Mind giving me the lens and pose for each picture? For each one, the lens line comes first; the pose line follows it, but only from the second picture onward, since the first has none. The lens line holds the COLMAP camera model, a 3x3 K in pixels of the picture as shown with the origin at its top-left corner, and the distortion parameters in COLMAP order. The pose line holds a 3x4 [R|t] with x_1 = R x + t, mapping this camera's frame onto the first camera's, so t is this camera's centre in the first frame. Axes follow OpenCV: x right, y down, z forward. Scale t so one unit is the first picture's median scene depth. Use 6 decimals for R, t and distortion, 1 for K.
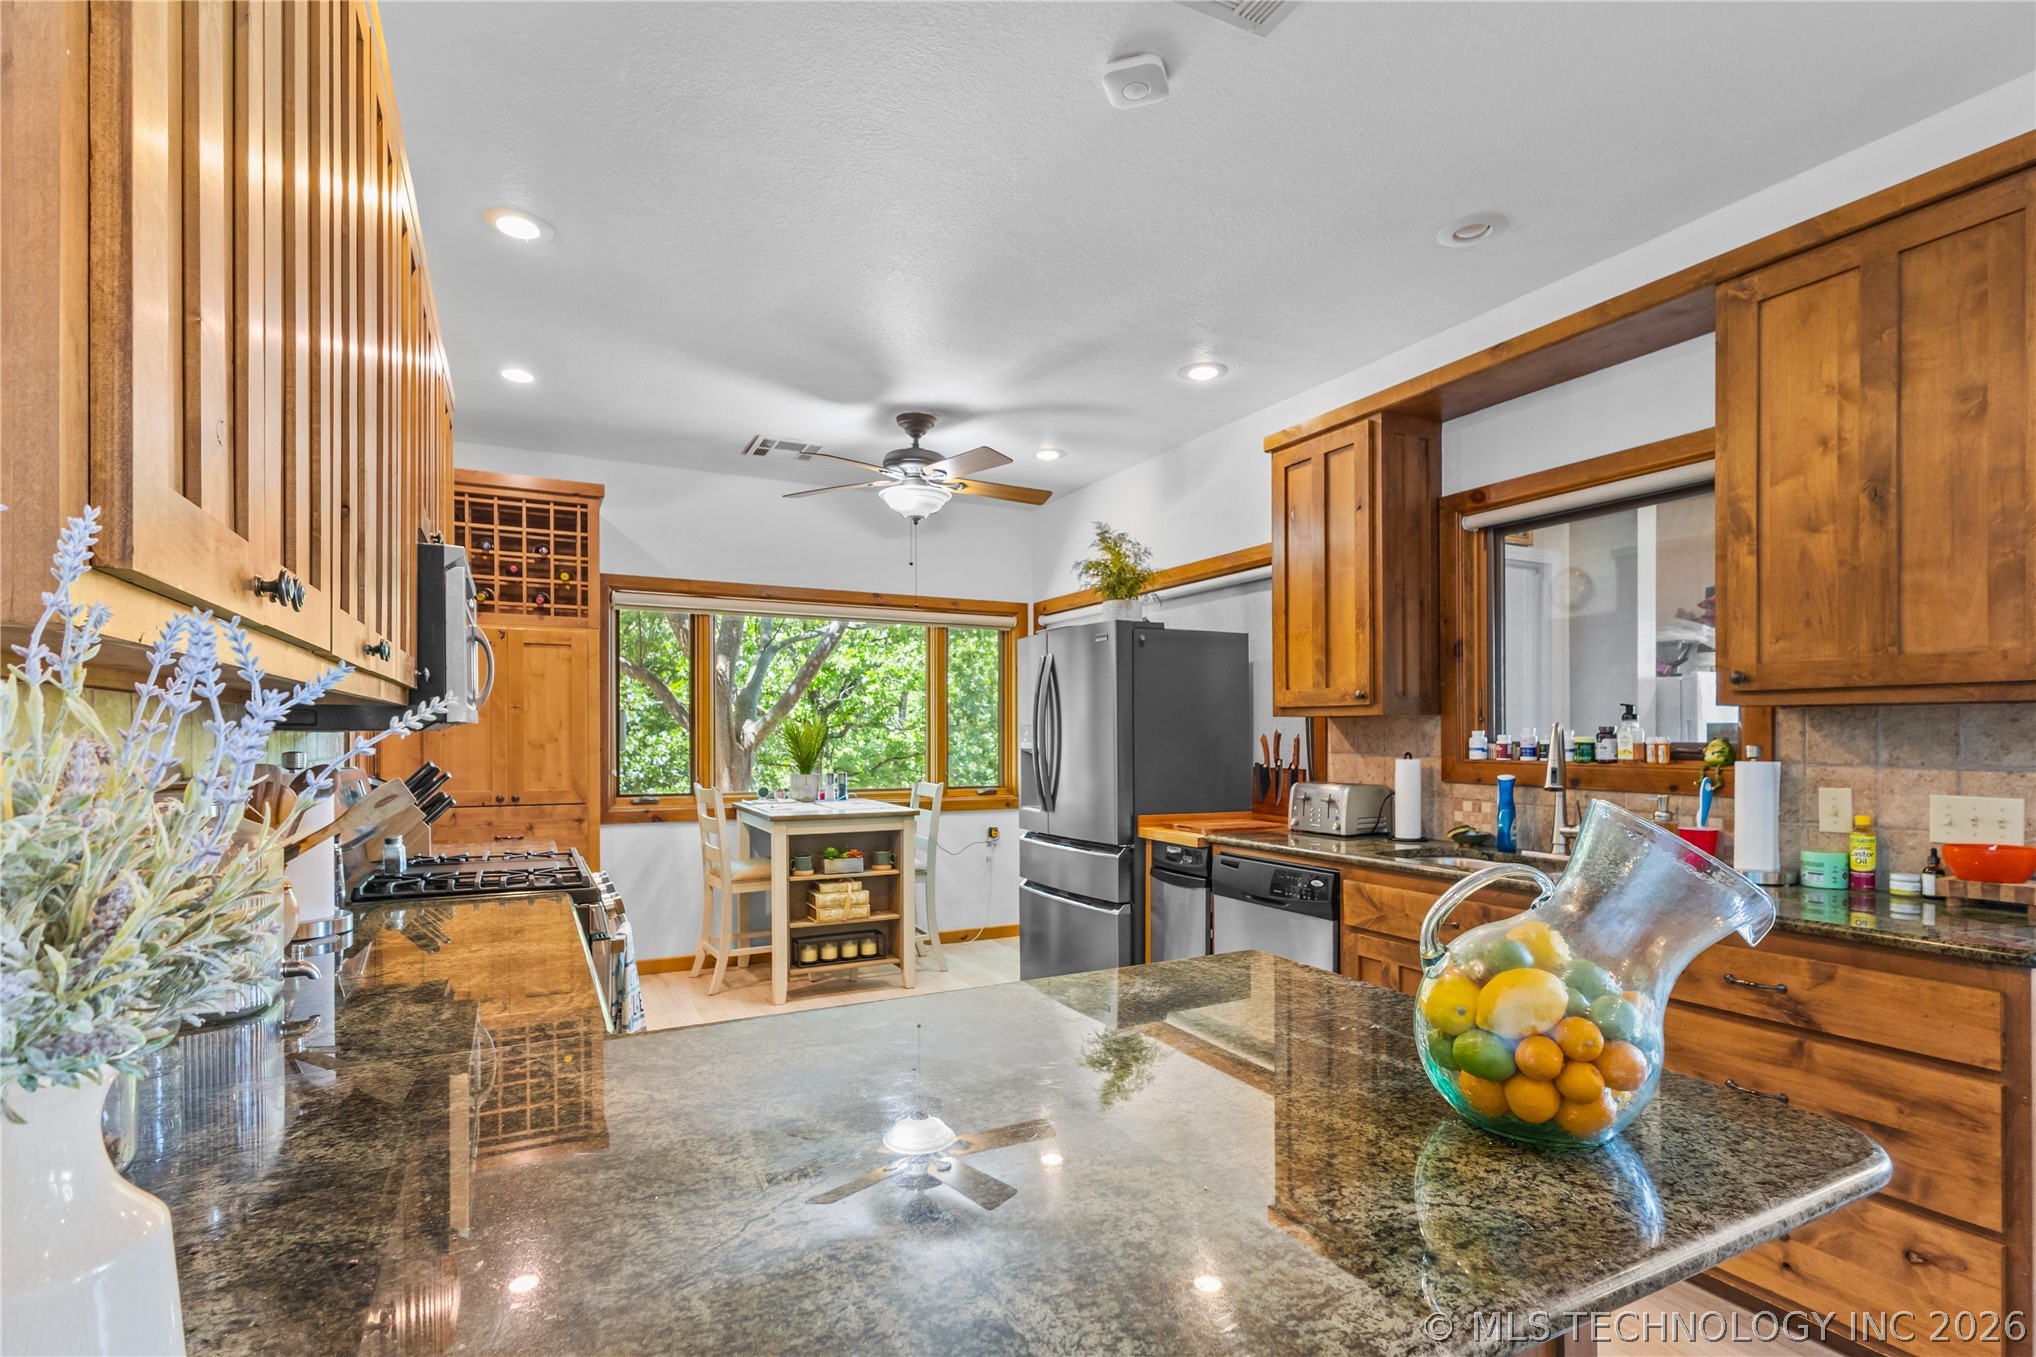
lens RADIAL K [[980.4, 0, 1030.6], [0, 980.4, 730.4], [0, 0, 1]] dist [0.001291, -0.000255]
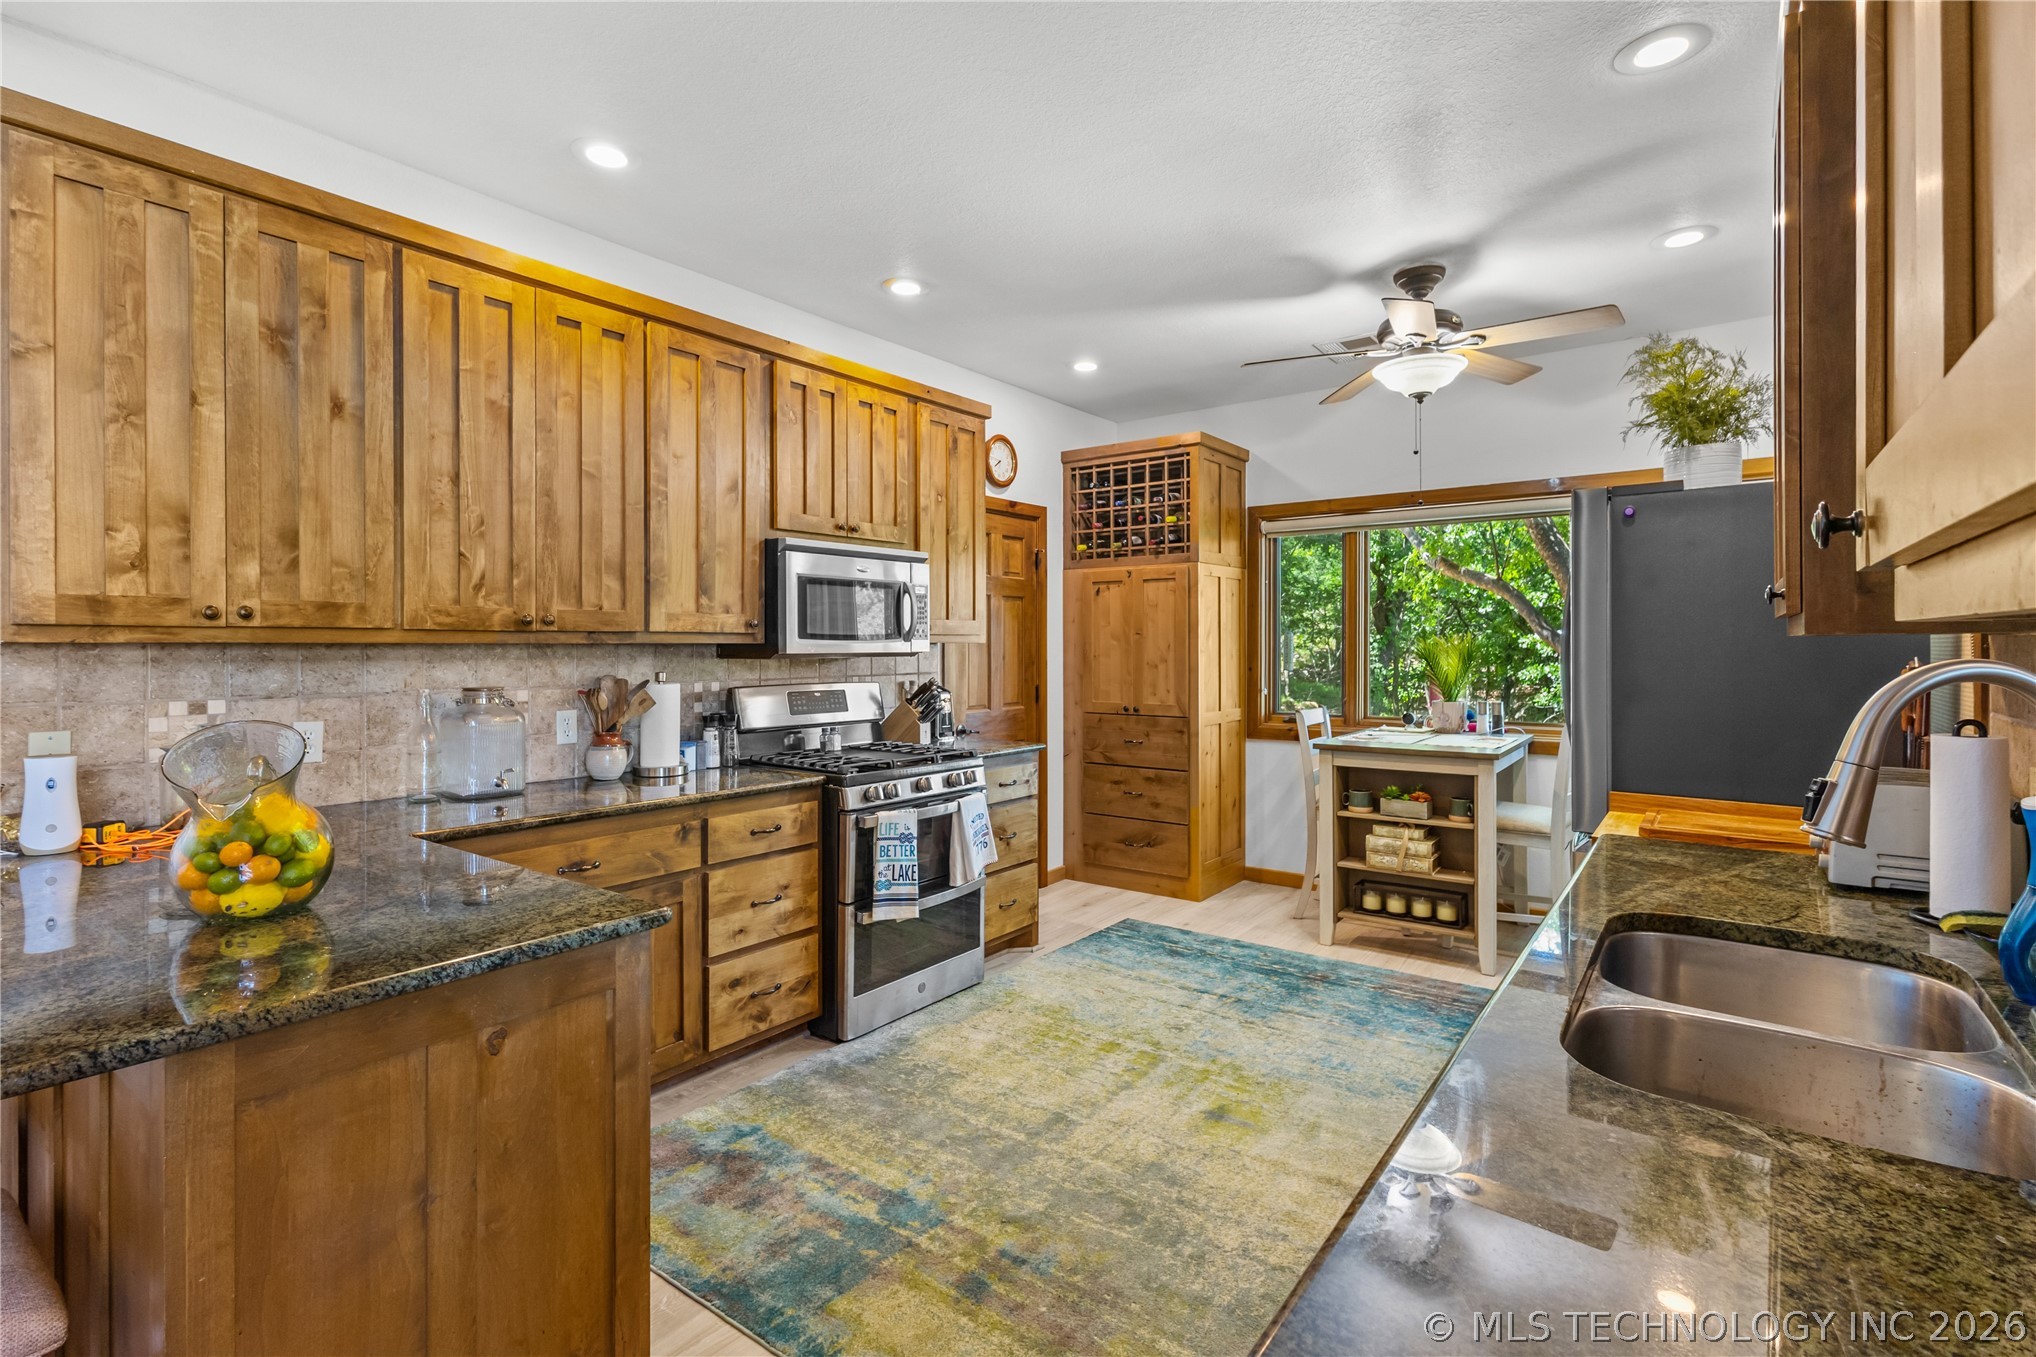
lens RADIAL K [[955.4, 0, 1013.0], [0, 955.4, 643.5], [0, 0, 1]] dist [-0.002174, -0.000564]
pose [[0.428660, -0.004948, -0.903453, 0.594694], [0.006957, 0.999973, -0.002175, -0.012373], [0.903439, -0.005353, 0.428683, 0.454156]]
